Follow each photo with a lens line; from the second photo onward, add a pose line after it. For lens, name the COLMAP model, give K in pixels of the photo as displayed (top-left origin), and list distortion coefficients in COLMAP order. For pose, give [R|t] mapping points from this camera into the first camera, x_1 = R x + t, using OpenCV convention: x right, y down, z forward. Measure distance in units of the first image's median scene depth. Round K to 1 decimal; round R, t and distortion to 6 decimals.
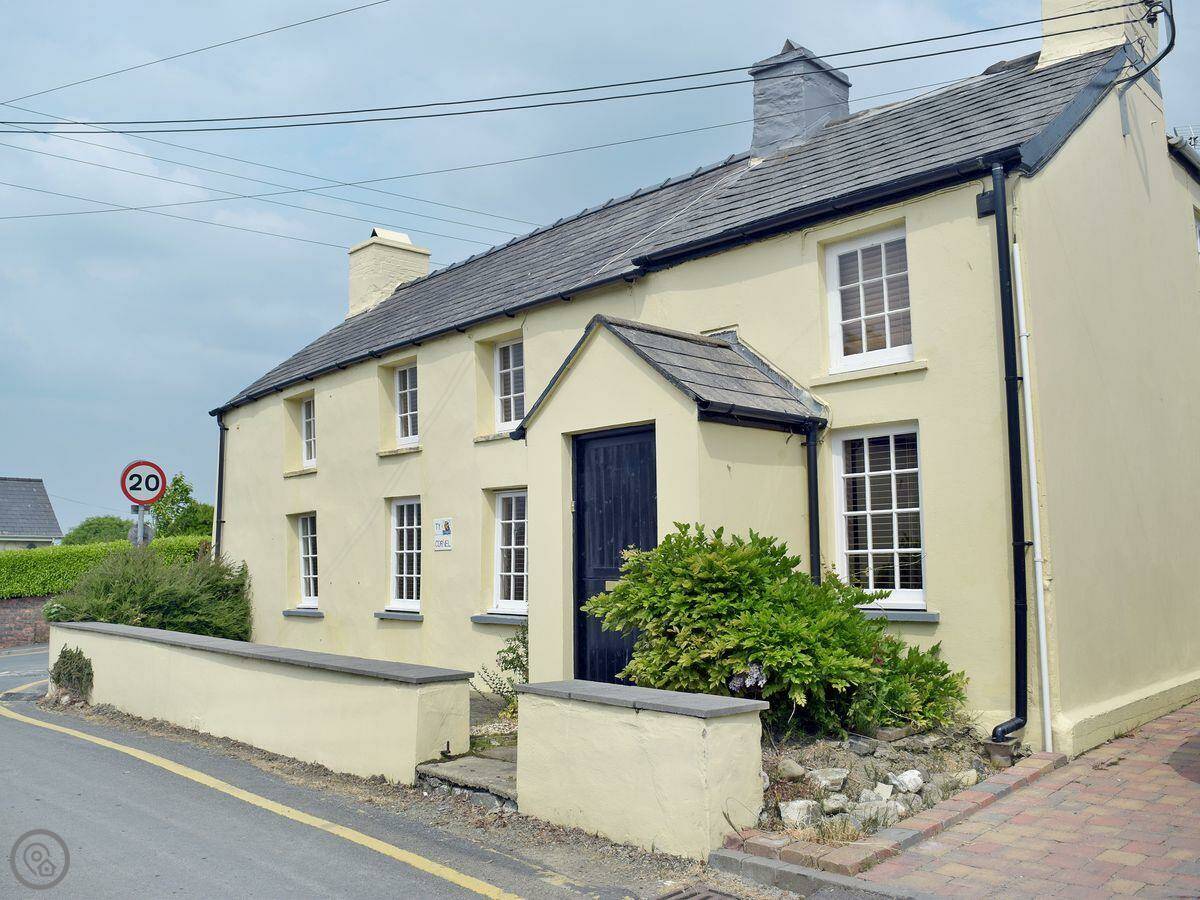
lens RADIAL K [[1059.6, 0, 600.0], [0, 1059.6, 450.0], [0, 0, 1]] dist [-0.090985, 0.001359]
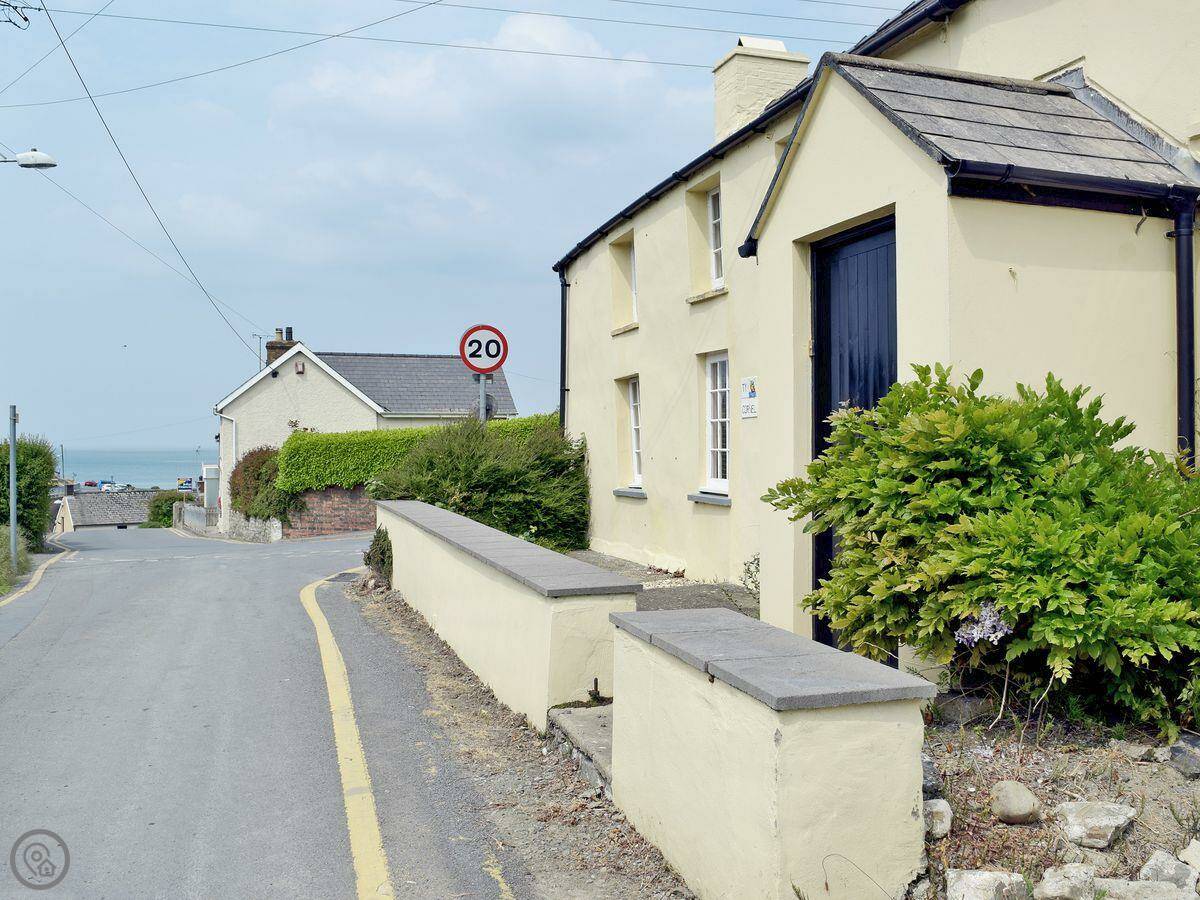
lens RADIAL K [[1151.6, 0, 600.0], [0, 1151.6, 450.0], [0, 0, 1]] dist [-0.100757, 0.011024]
pose [[0.910384, 0.006250, -0.413717, 0.164583], [0.042253, 0.993255, 0.107982, 0.034777], [0.411601, -0.115785, 0.903979, 0.284237]]
